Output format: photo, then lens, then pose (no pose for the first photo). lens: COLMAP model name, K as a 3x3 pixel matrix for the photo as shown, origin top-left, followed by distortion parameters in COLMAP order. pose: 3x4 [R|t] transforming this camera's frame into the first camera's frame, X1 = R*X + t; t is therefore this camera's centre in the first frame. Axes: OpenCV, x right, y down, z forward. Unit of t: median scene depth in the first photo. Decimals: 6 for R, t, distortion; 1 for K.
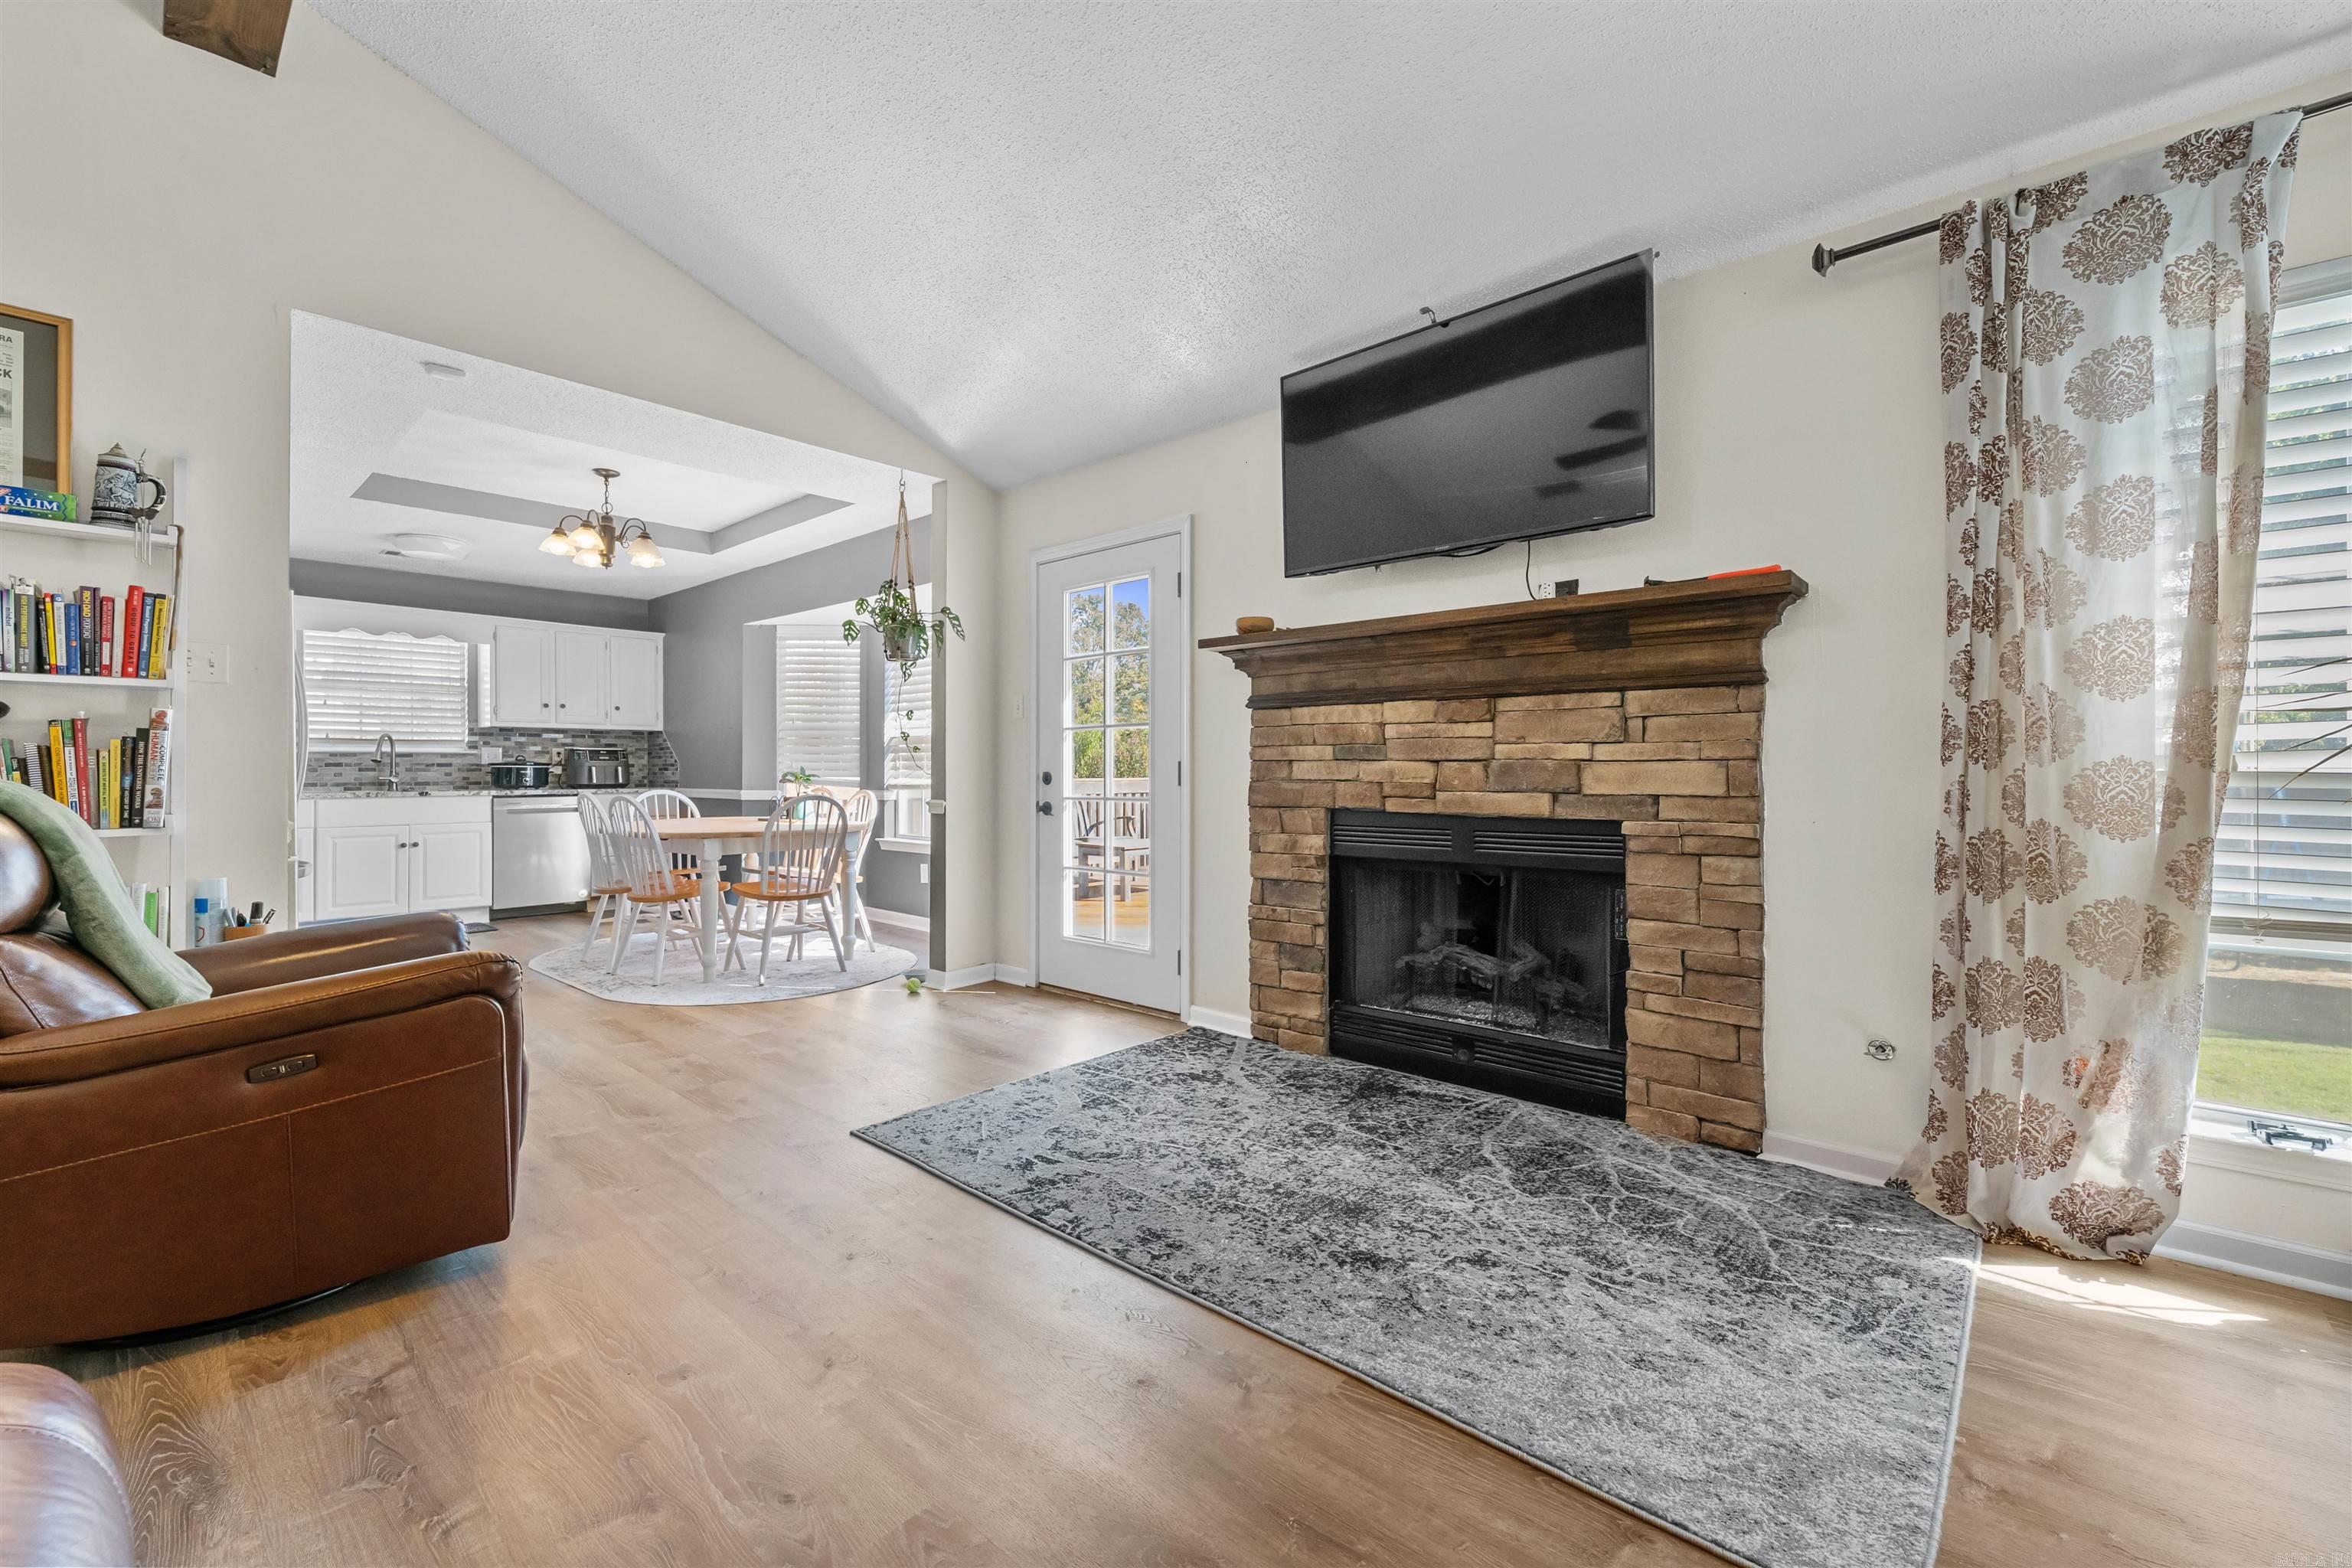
lens RADIAL K [[964.8, 0, 1156.7], [0, 964.8, 756.7], [0, 0, 1]] dist [0.007954, -0.003978]
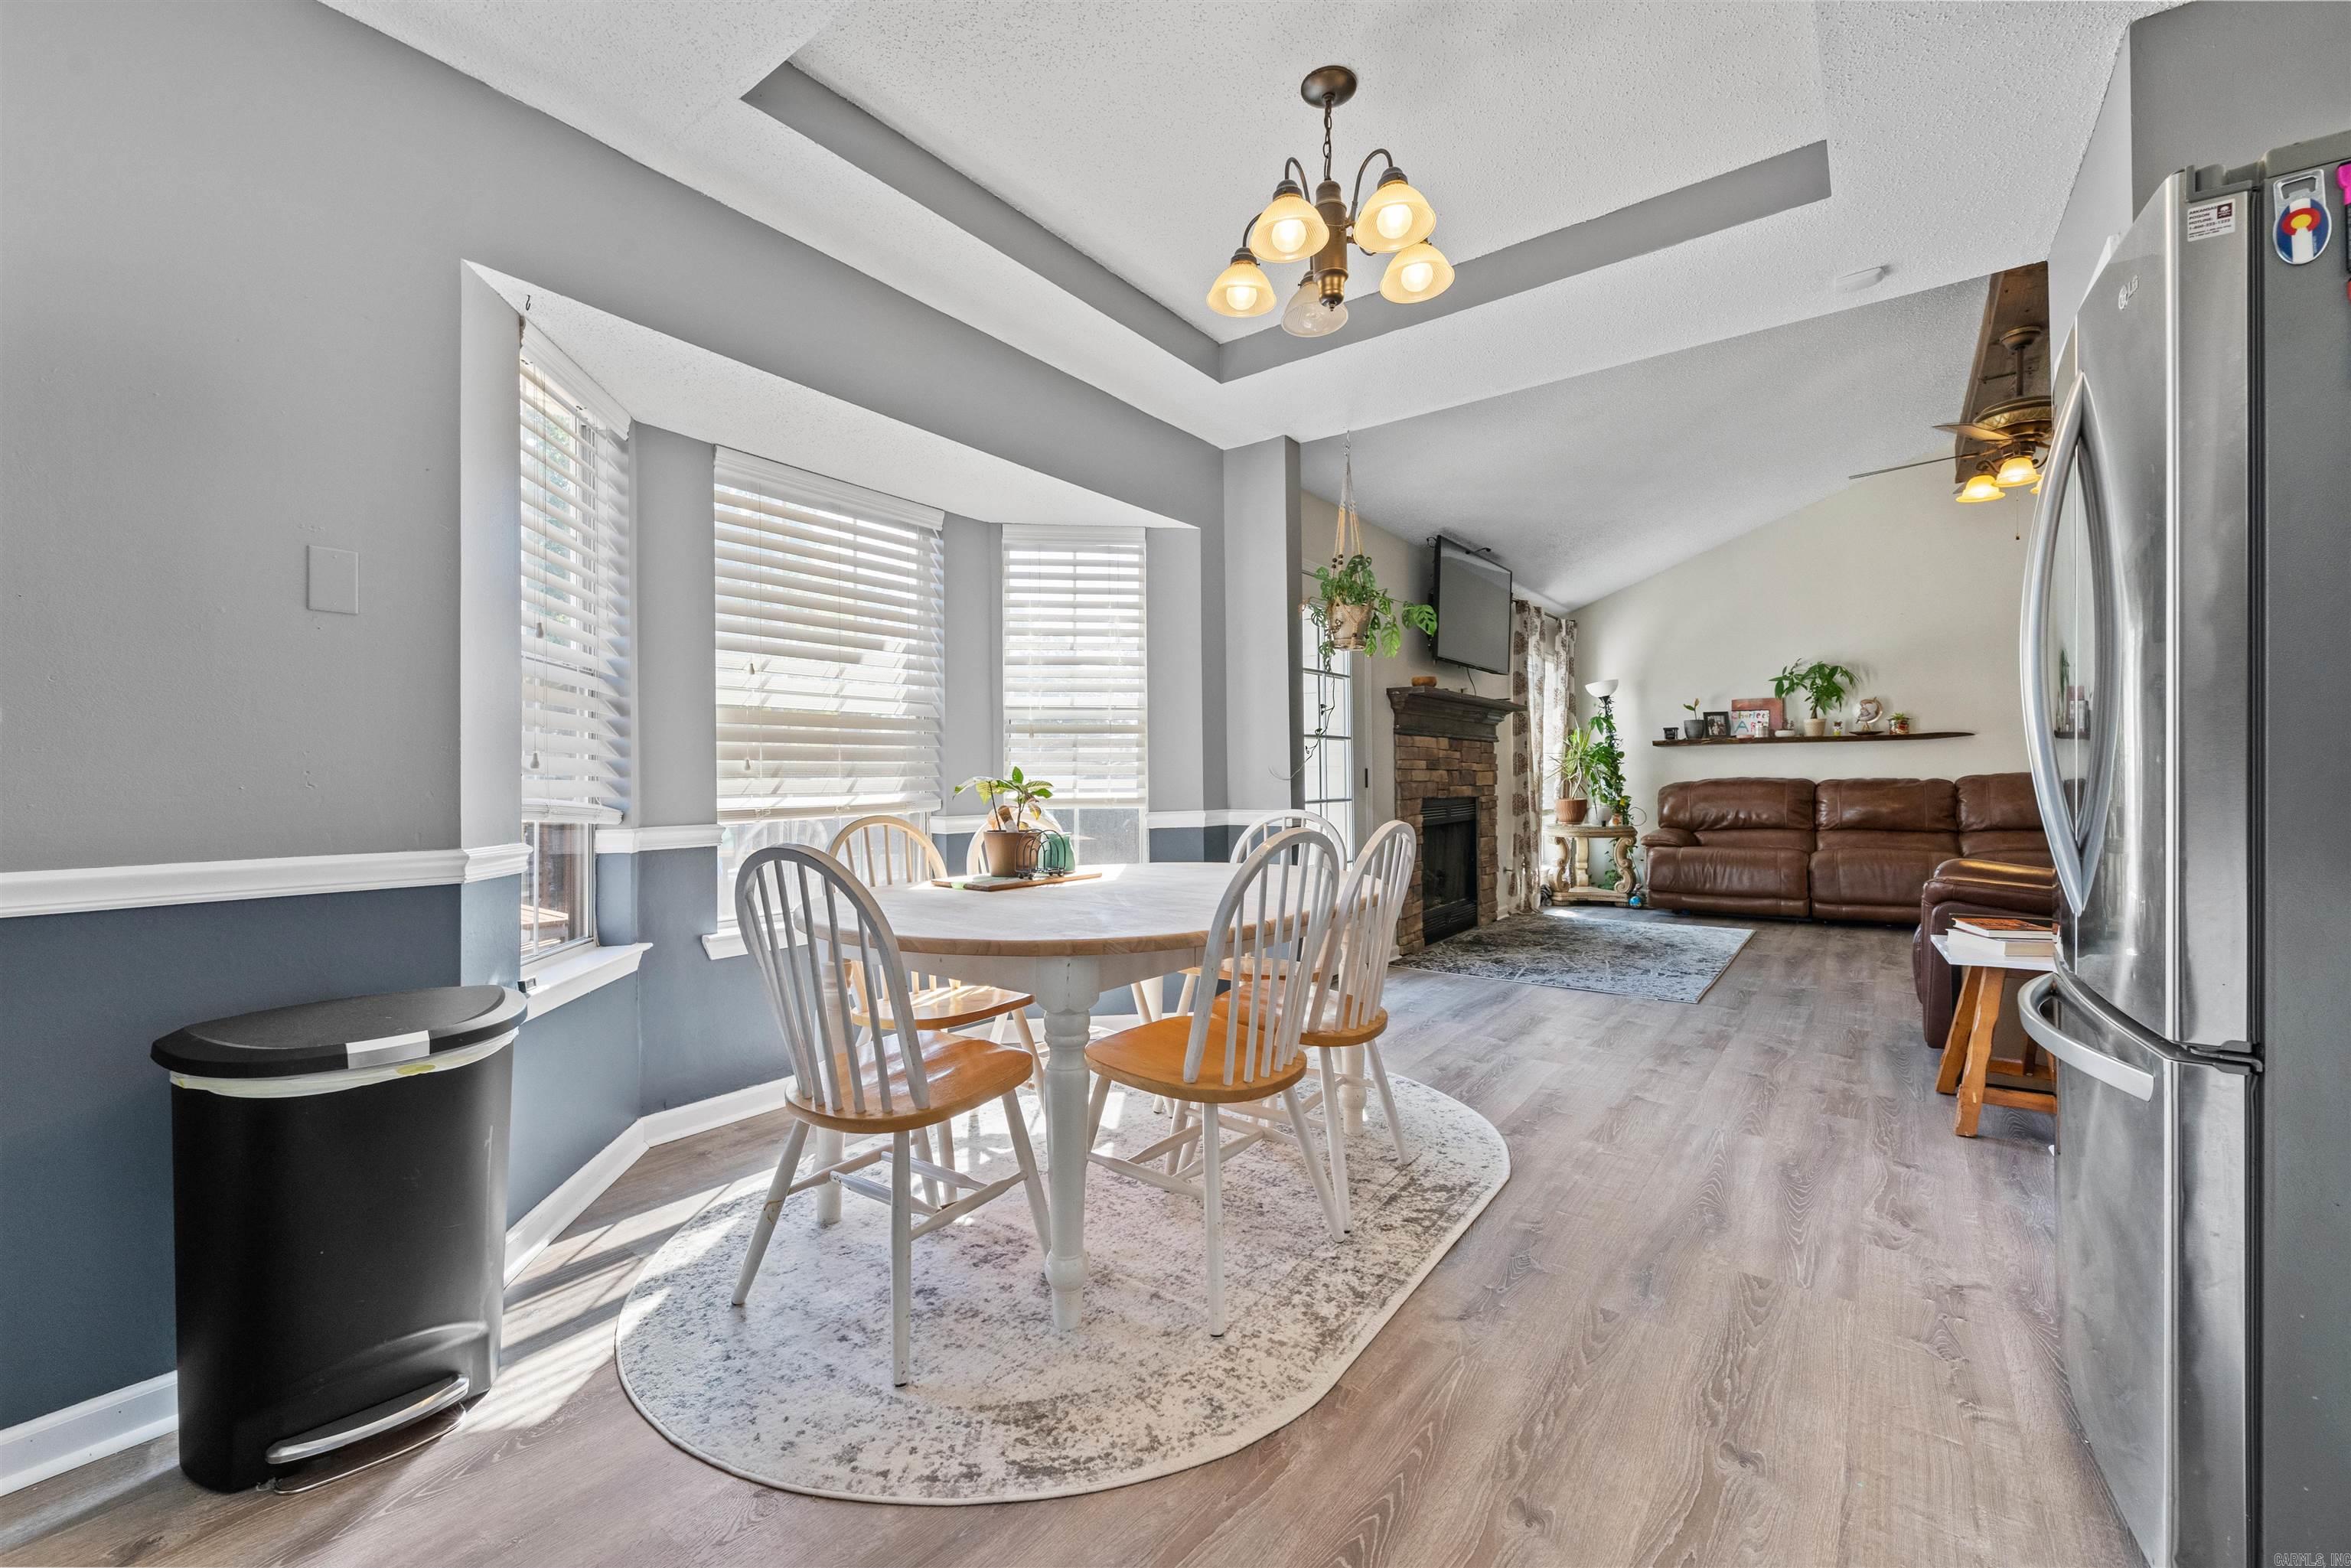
lens RADIAL K [[964.4, 0, 1153.1], [0, 964.4, 771.7], [0, 0, 1]] dist [0.007954, -0.003978]
pose [[-0.113298, 0.011478, 0.993495, -1.934113], [-0.006191, 0.999906, -0.012258, 0.040970], [-0.993542, -0.007539, -0.113217, 2.229931]]
